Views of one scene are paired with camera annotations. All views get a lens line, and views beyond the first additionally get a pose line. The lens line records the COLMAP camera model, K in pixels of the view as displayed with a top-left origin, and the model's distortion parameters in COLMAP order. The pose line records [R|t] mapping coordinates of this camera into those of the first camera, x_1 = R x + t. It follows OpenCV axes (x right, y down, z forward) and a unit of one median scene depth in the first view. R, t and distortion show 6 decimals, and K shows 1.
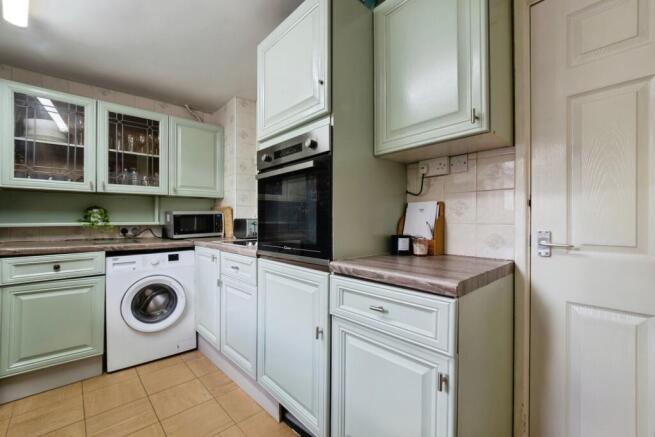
lens RADIAL K [[283.6, 0, 326.1], [0, 283.6, 213.1], [0, 0, 1]] dist [-0.002742, -0.000351]
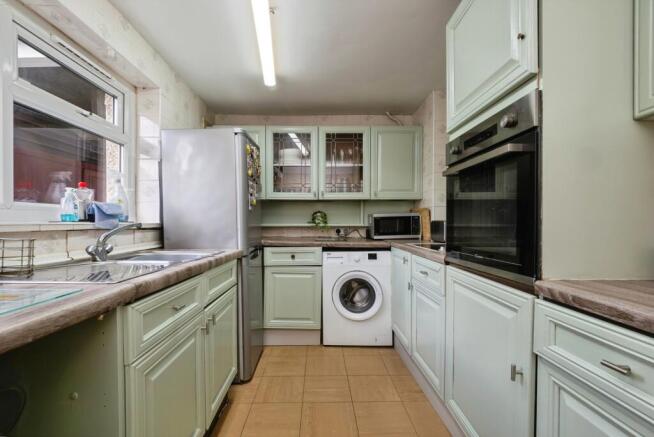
lens RADIAL K [[288.8, 0, 327.0], [0, 288.8, 218.5], [0, 0, 1]] dist [0.000011, -0.000359]
pose [[0.742811, -0.004108, -0.669489, 0.078408], [0.012030, 0.999902, 0.007212, 0.001539], [0.669393, -0.013411, 0.742787, 0.071829]]
